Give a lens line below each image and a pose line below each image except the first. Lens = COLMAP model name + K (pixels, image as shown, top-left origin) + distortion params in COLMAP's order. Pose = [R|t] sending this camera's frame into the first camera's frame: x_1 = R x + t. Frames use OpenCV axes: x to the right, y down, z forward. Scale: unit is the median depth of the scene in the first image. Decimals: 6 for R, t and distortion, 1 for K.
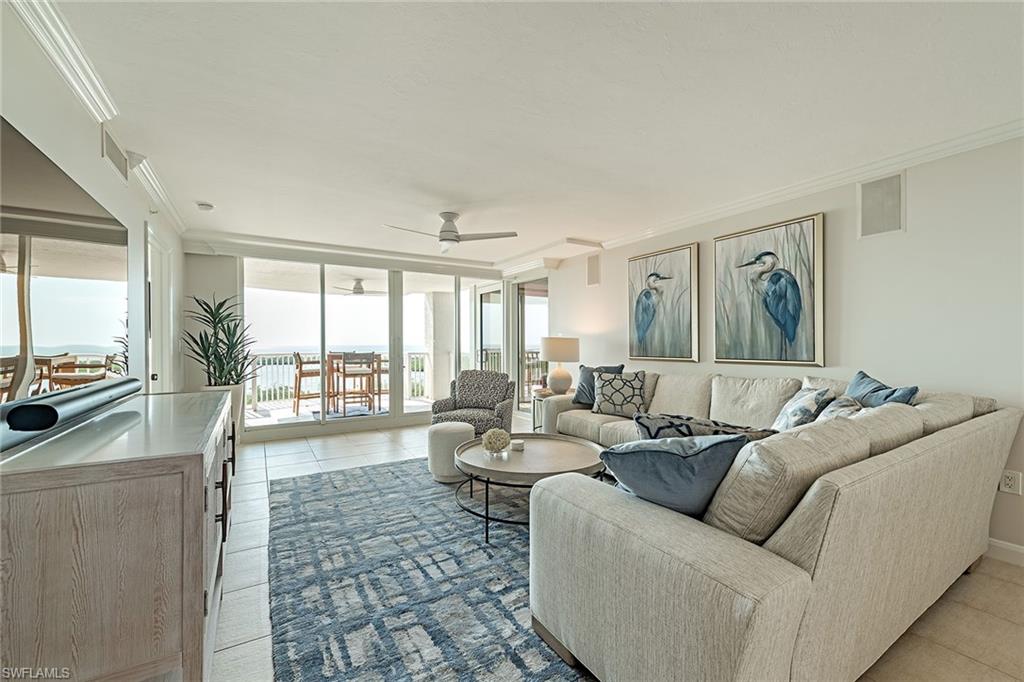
lens RADIAL K [[420.2, 0, 513.7], [0, 420.2, 342.8], [0, 0, 1]] dist [-0.000365, -0.000052]
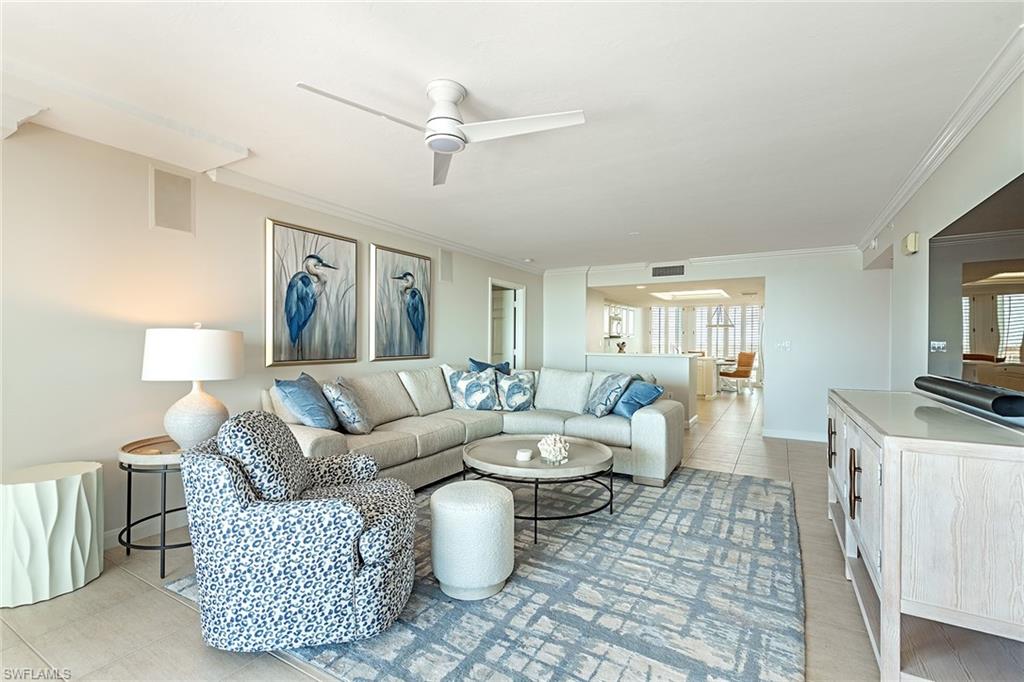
lens RADIAL K [[460.5, 0, 511.8], [0, 460.5, 342.3], [0, 0, 1]] dist [0.000383, 0.000059]
pose [[-0.478837, 0.002232, 0.877901, -0.782884], [-0.002499, 0.999989, -0.003905, 0.003264], [-0.877900, -0.004064, -0.478826, 1.377570]]
